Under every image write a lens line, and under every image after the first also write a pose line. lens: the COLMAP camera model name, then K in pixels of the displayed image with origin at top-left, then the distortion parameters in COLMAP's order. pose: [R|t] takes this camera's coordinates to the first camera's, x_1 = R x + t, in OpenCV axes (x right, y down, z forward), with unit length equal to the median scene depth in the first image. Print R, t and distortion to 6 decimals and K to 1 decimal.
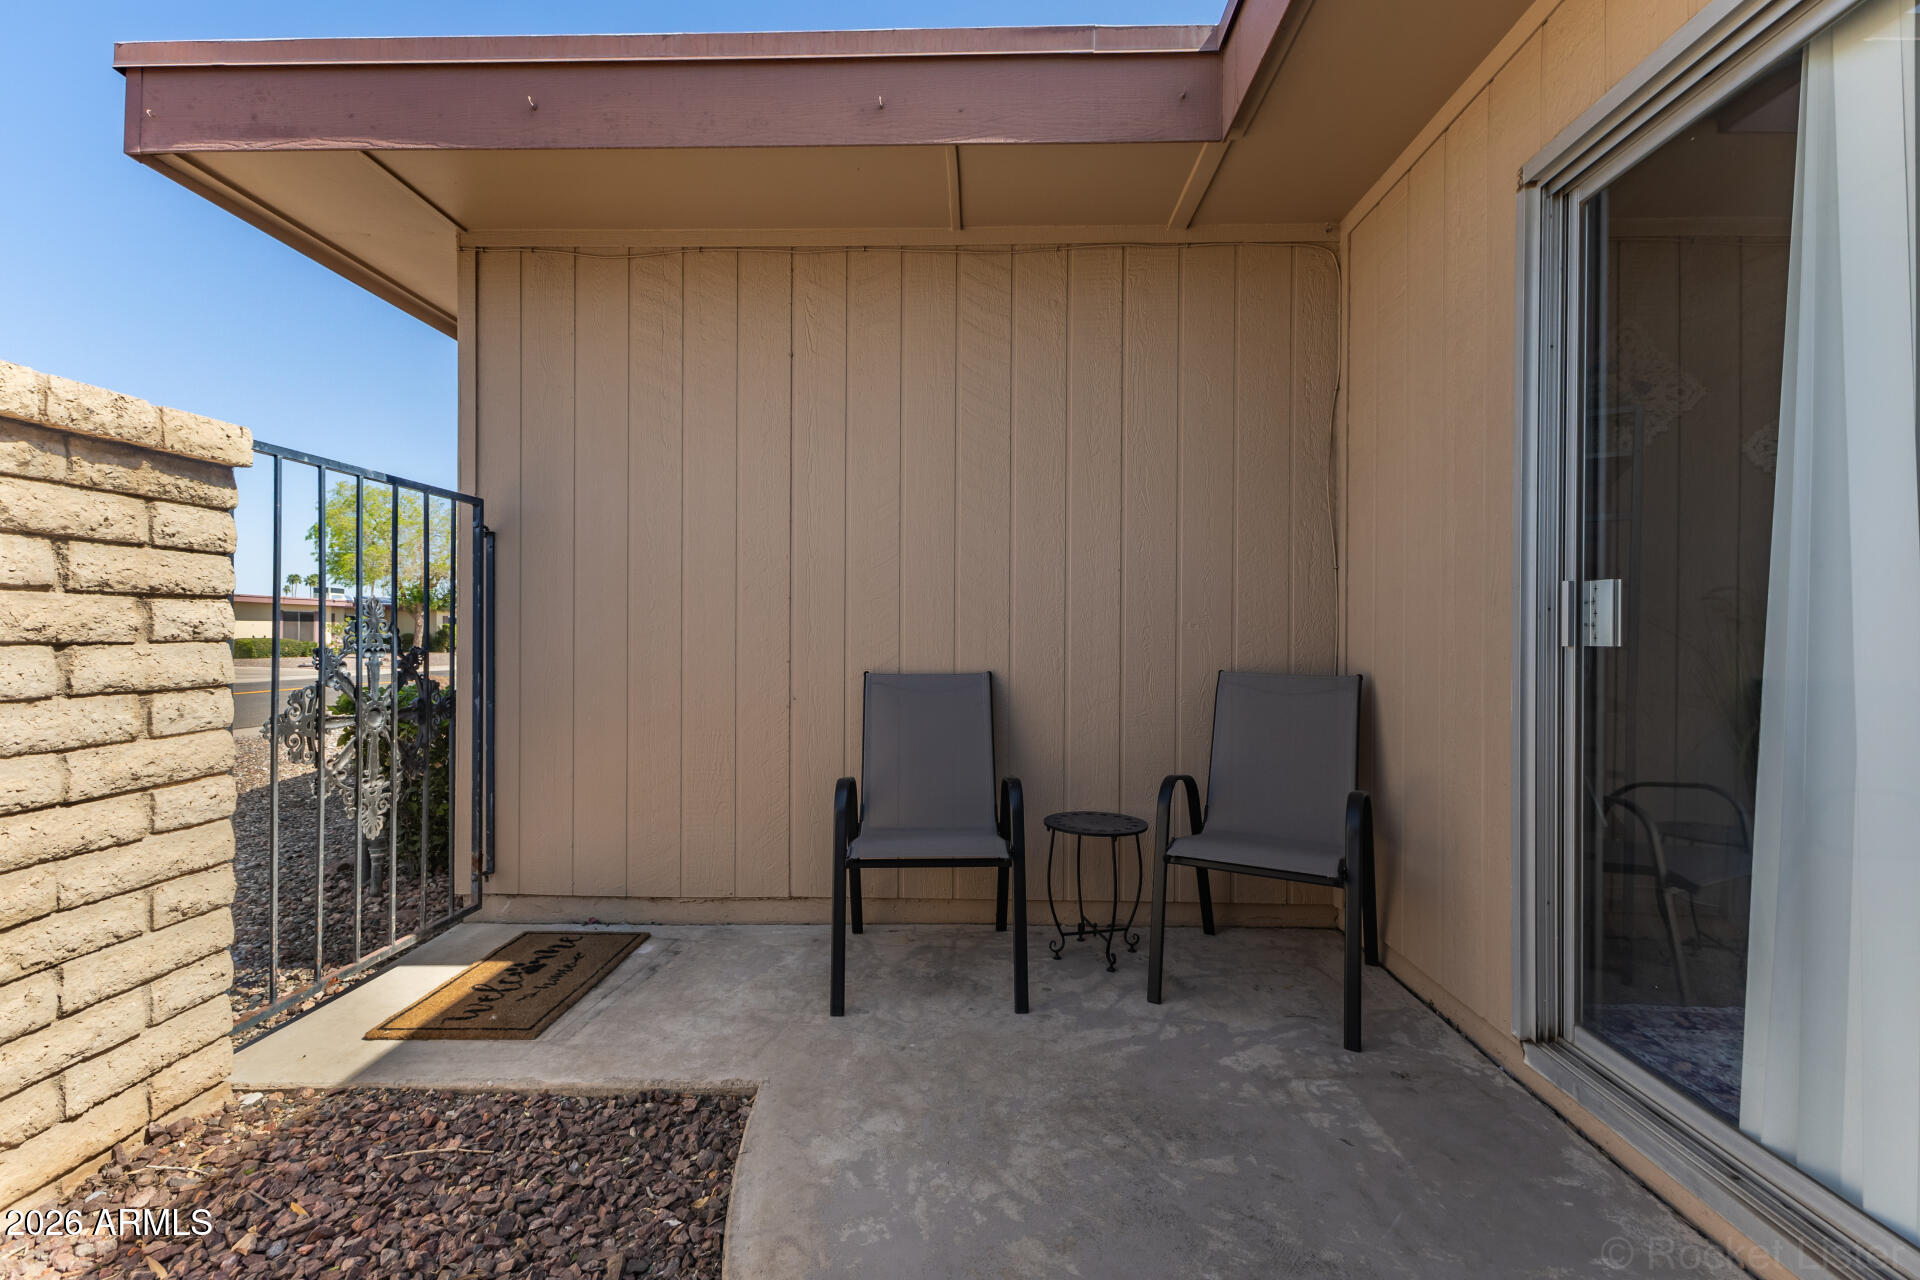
lens RADIAL K [[825.8, 0, 964.0], [0, 825.8, 629.4], [0, 0, 1]] dist [0.012843, -0.005387]
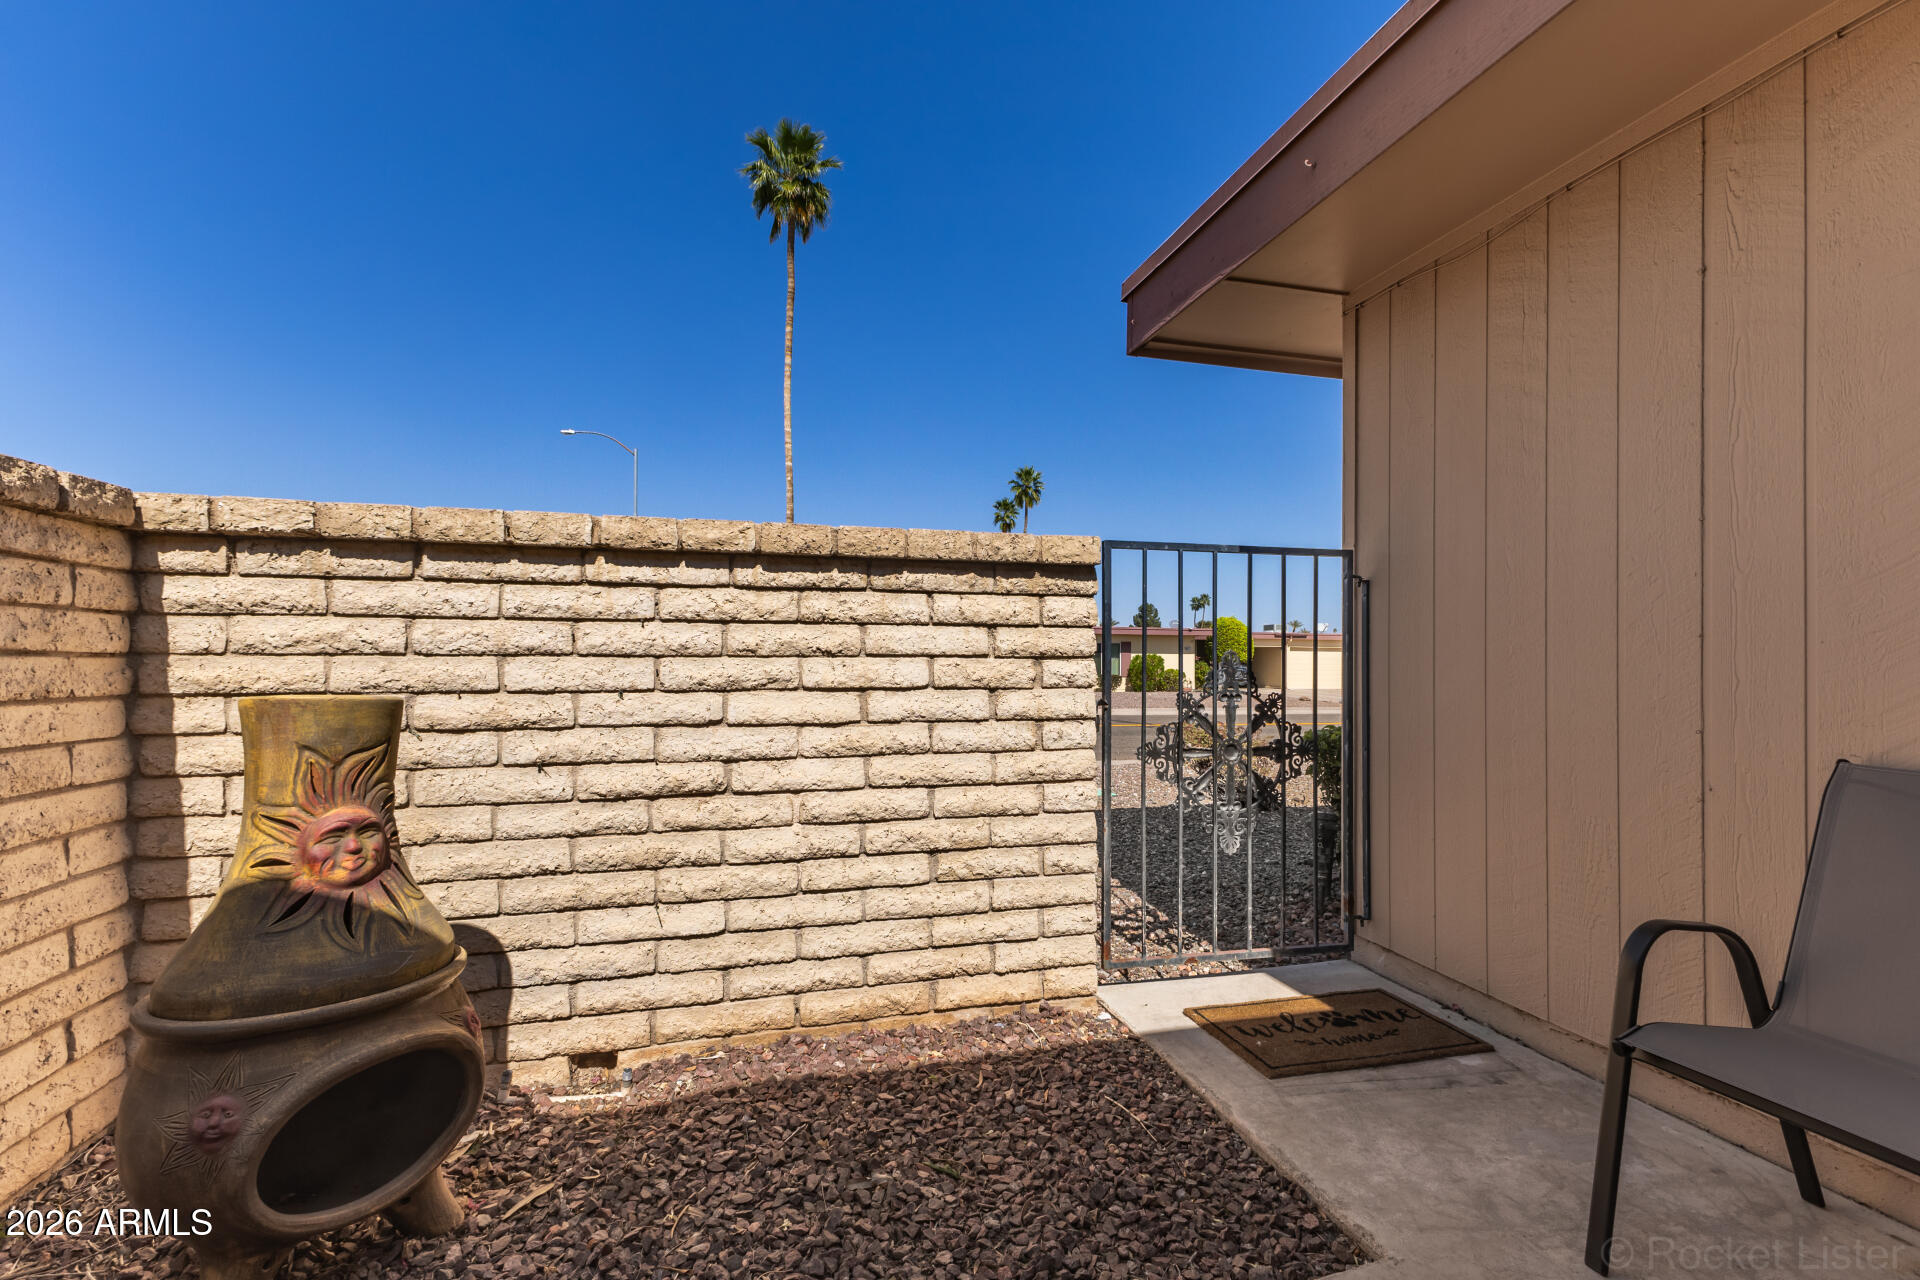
lens RADIAL K [[838.6, 0, 955.9], [0, 838.6, 656.1], [0, 0, 1]] dist [0.001904, -0.000074]
pose [[0.269334, -0.007360, -0.963019, 0.448934], [0.000979, 0.999972, -0.007368, -0.030258], [0.963046, 0.001042, 0.269333, 0.394420]]
